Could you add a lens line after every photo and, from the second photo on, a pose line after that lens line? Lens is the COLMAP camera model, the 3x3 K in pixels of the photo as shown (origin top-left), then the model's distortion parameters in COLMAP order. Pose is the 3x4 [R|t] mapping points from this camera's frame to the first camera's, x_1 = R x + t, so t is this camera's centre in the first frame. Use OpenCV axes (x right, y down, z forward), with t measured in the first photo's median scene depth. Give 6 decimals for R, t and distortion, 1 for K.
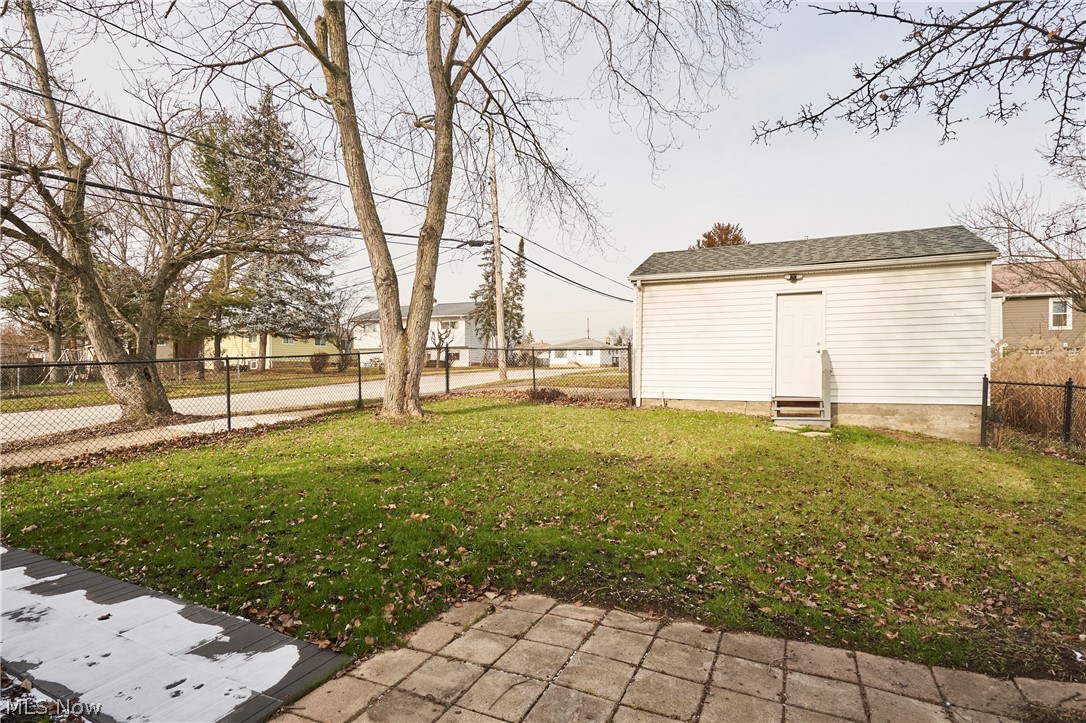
lens RADIAL K [[542.0, 0, 540.8], [0, 542.0, 366.1], [0, 0, 1]] dist [0.003183, 0.000332]
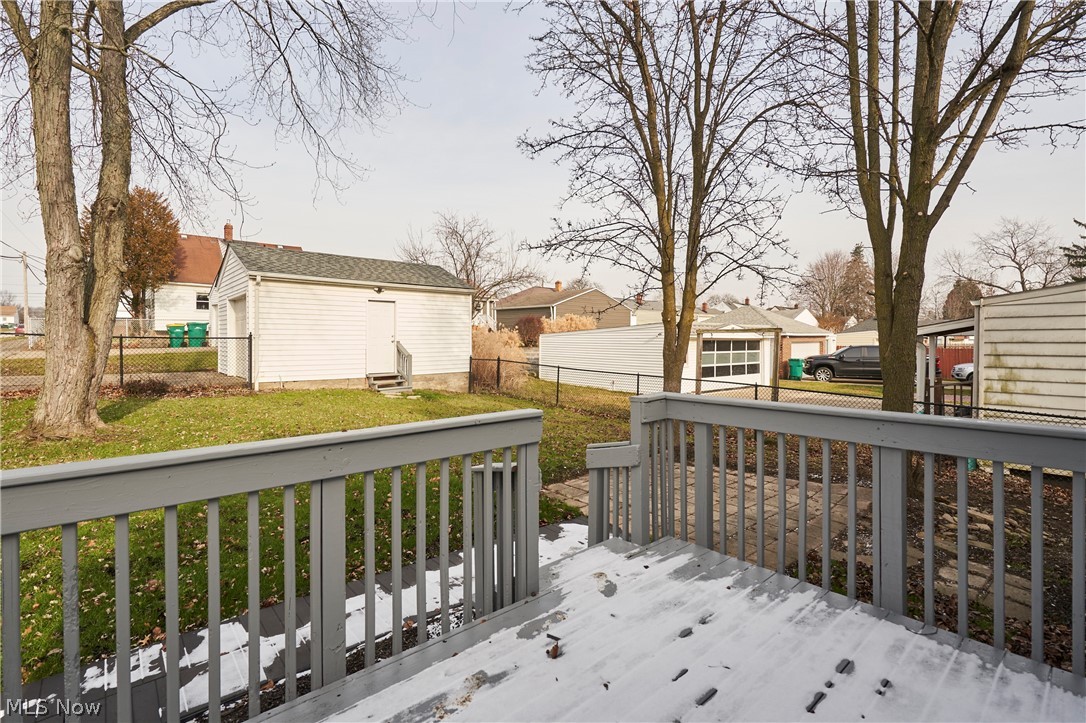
lens RADIAL K [[489.6, 0, 534.1], [0, 489.6, 339.6], [0, 0, 1]] dist [0.000099, -0.000023]
pose [[0.426166, -0.003186, 0.904640, -0.570148], [-0.007565, 0.999946, 0.007085, -0.047874], [-0.904613, -0.009863, 0.426119, 0.085849]]
